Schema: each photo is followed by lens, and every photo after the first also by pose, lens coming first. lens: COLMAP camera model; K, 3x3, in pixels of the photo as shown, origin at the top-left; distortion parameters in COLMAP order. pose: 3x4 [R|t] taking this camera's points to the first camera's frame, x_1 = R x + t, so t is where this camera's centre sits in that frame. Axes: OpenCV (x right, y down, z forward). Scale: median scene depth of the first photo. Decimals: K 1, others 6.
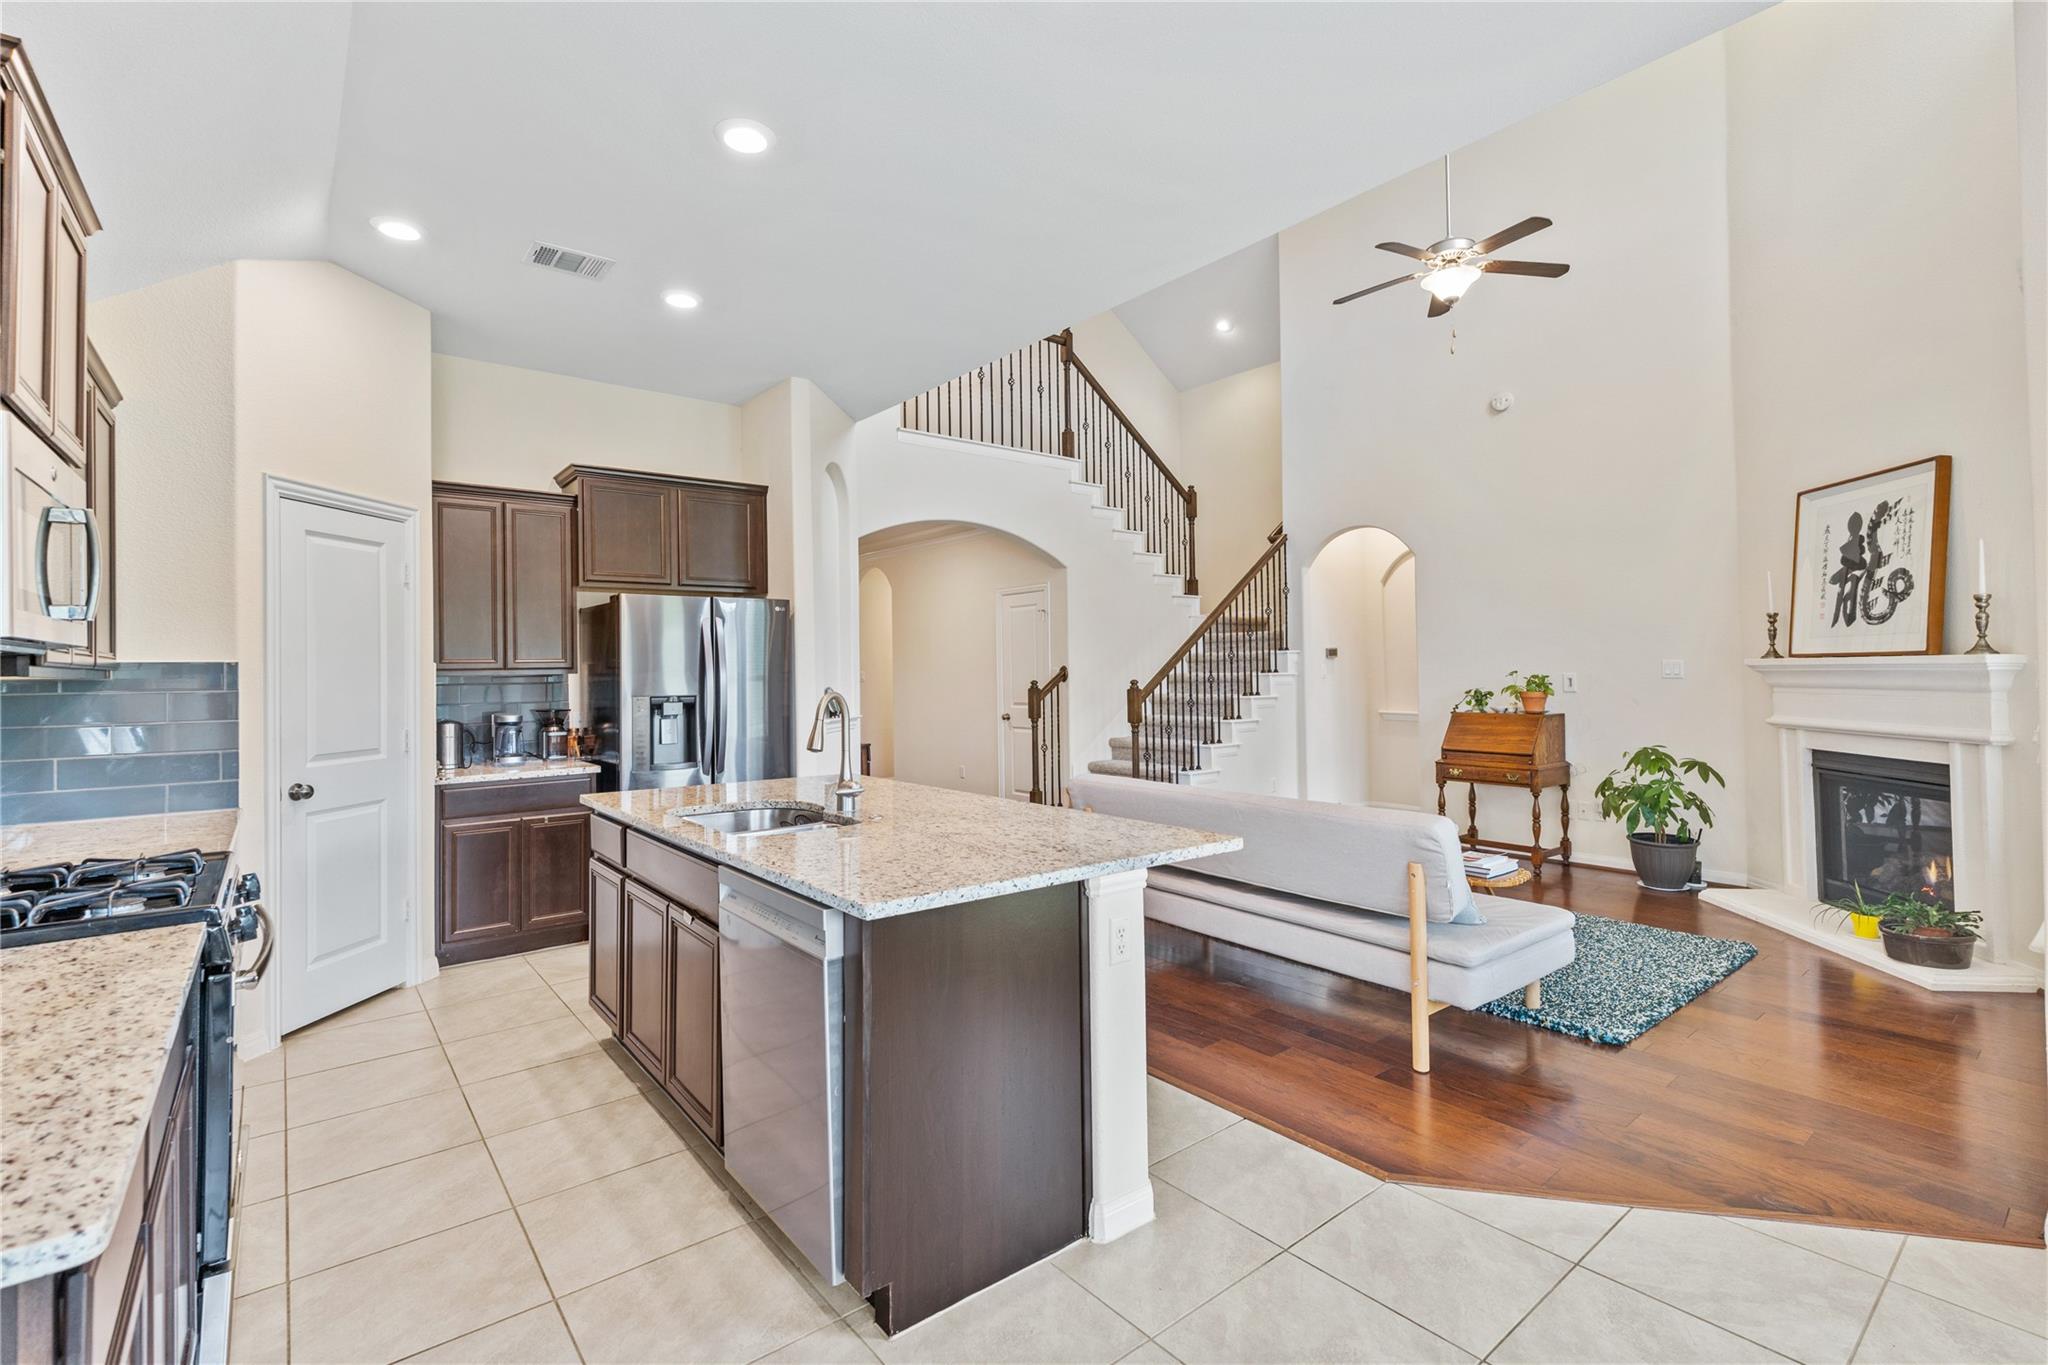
lens RADIAL K [[914.8, 0, 1014.4], [0, 914.8, 654.9], [0, 0, 1]] dist [0.012940, -0.006153]
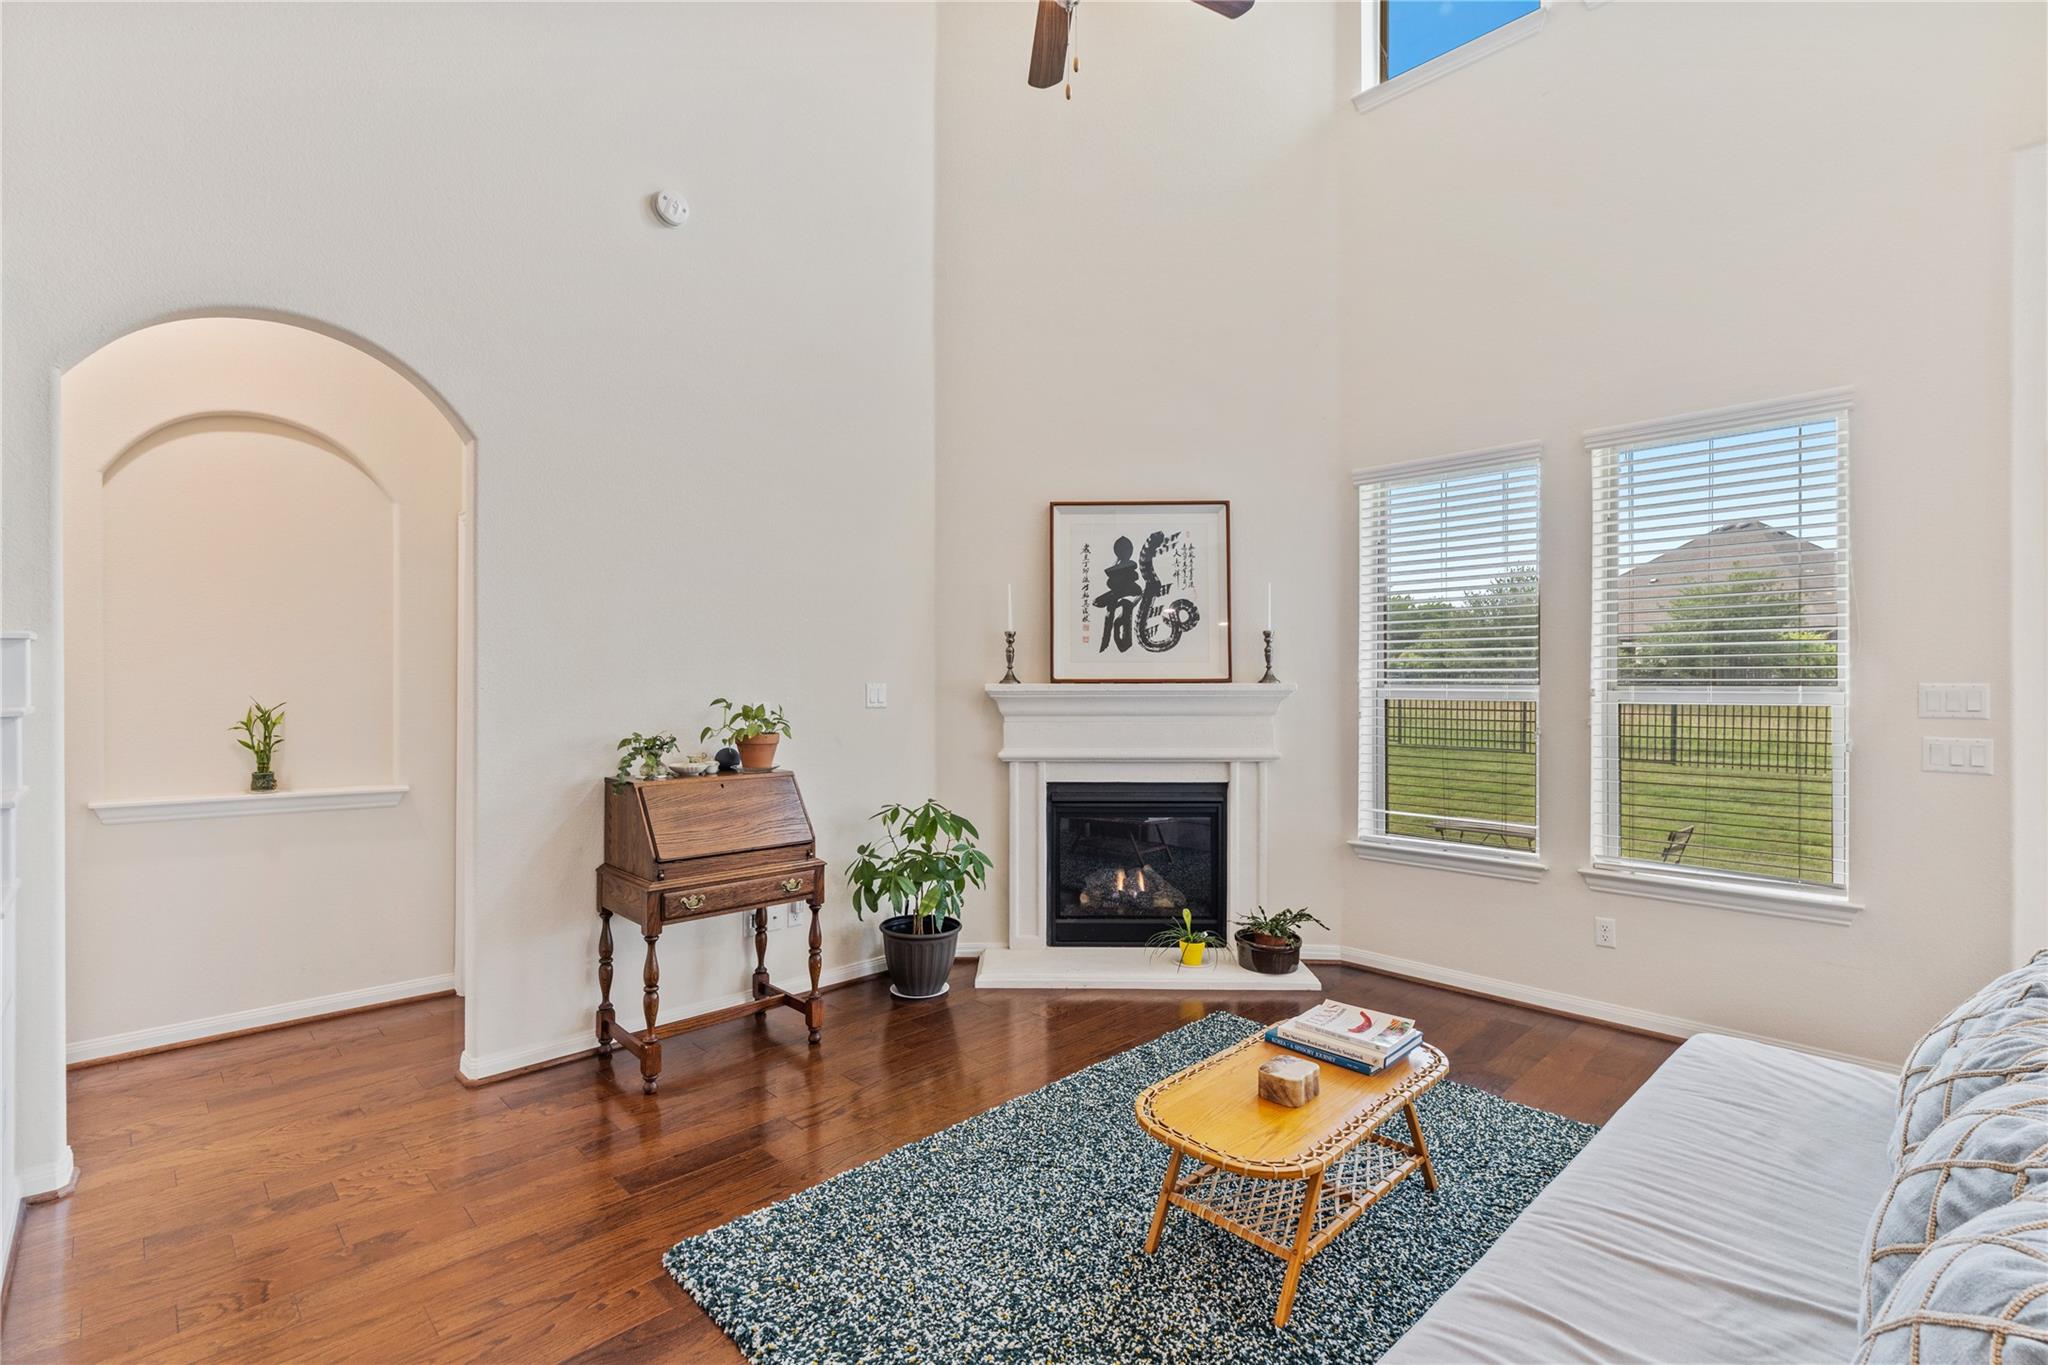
lens RADIAL K [[914.8, 0, 995.4], [0, 914.8, 679.4], [0, 0, 1]] dist [0.012940, -0.006153]
pose [[-0.095443, 0.016281, 0.995302, -0.042247], [-0.018622, 0.999662, -0.018138, 0.016963], [-0.995261, -0.020265, -0.095108, 1.146551]]
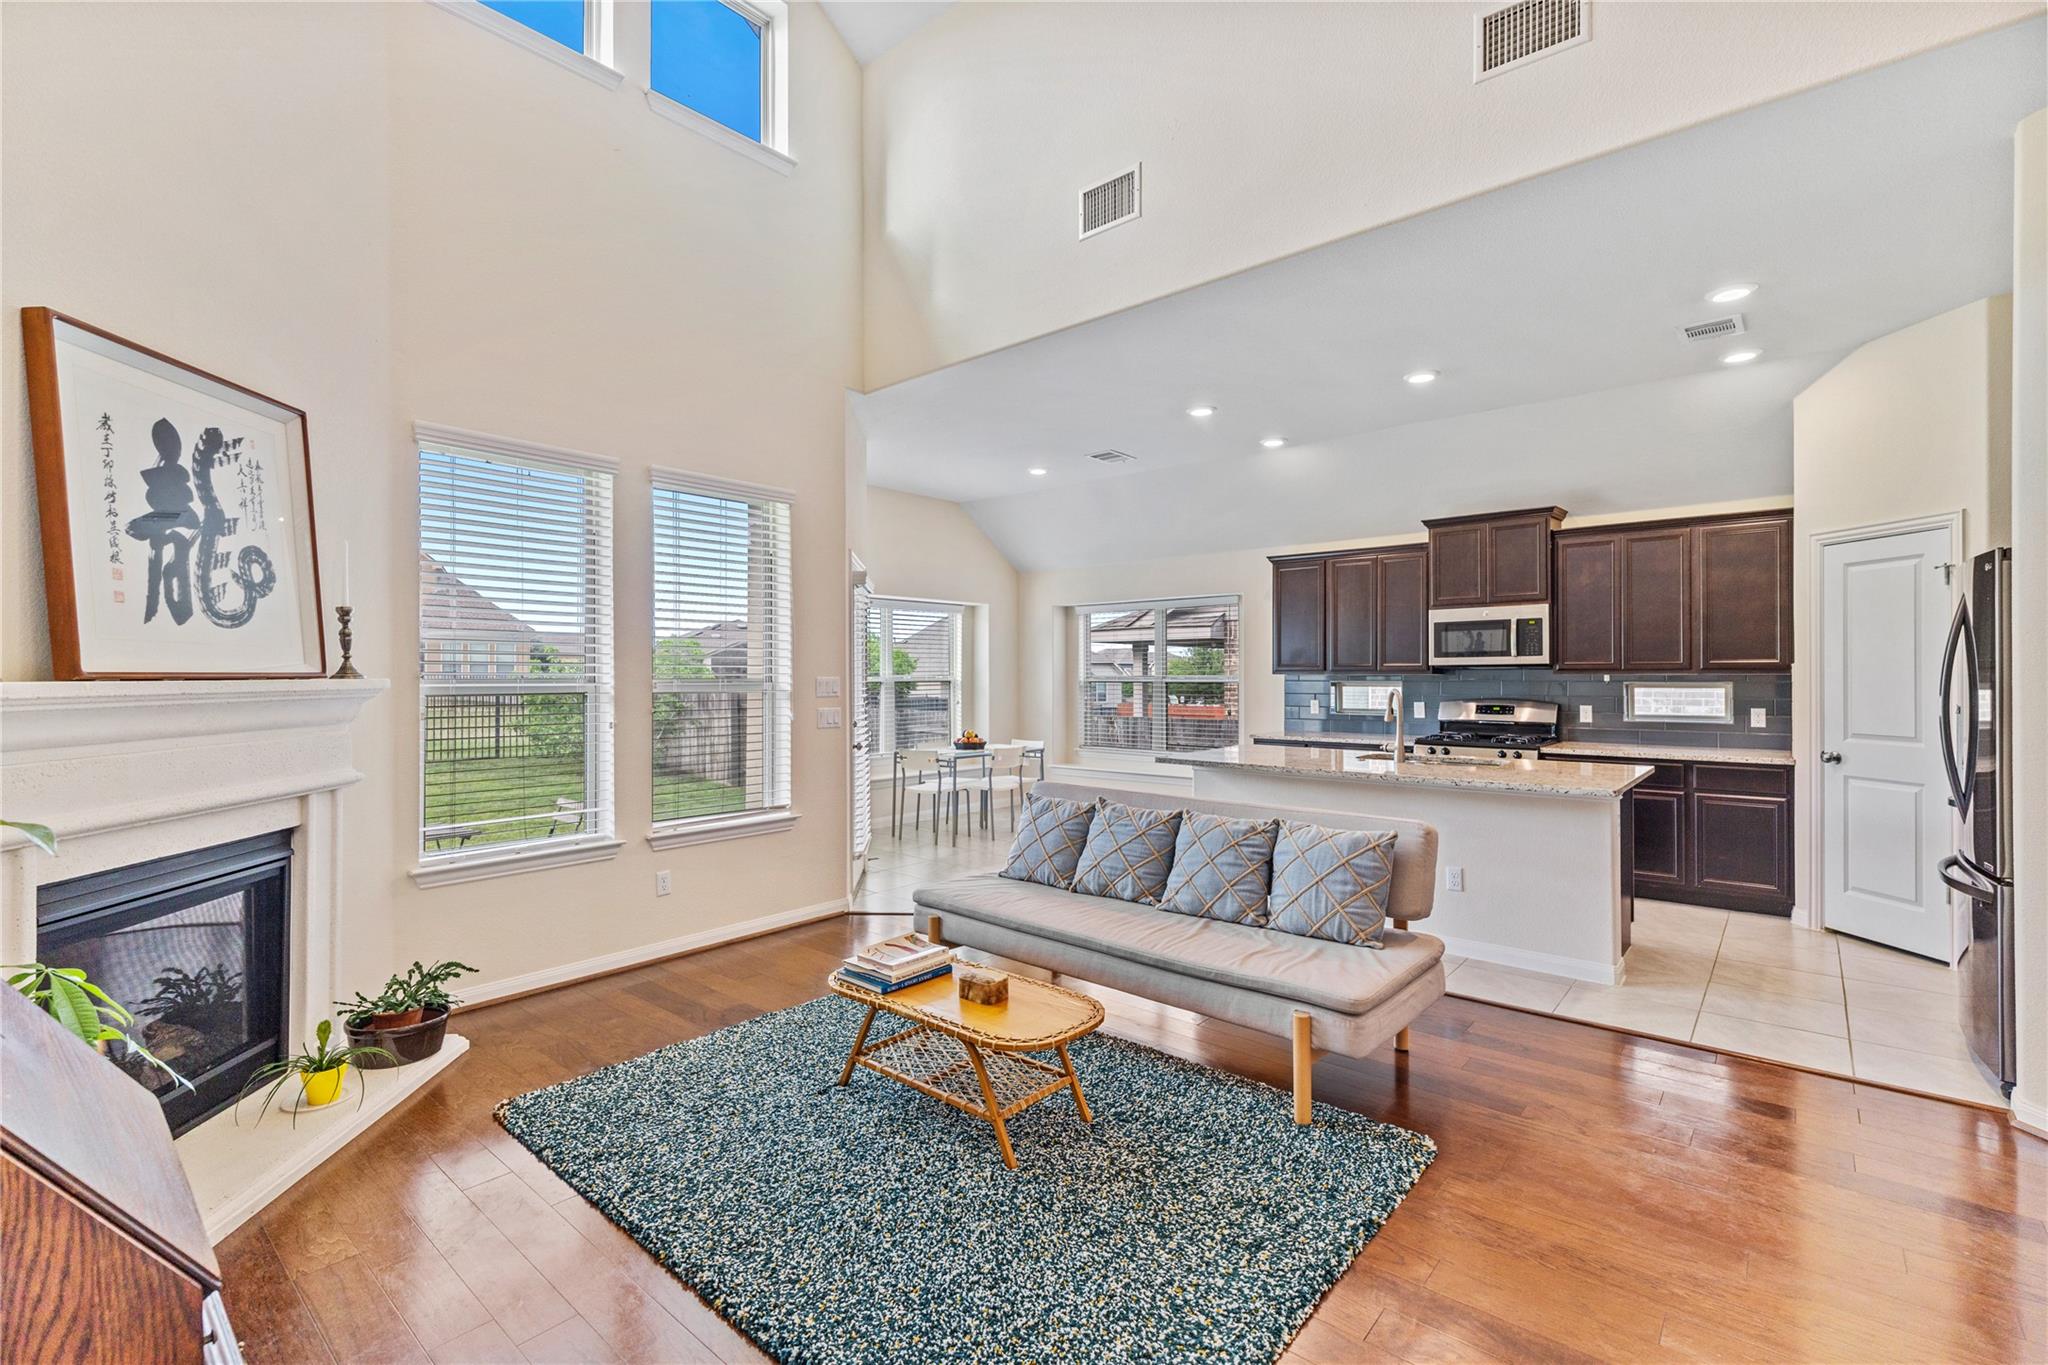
lens RADIAL K [[914.8, 0, 1022.8], [0, 914.8, 677.0], [0, 0, 1]] dist [0.012940, -0.006153]
pose [[-0.981102, 0.017121, -0.192733, 0.483877], [0.020401, 0.999679, -0.015049, 0.017666], [0.192413, -0.018697, -0.981136, 1.532367]]
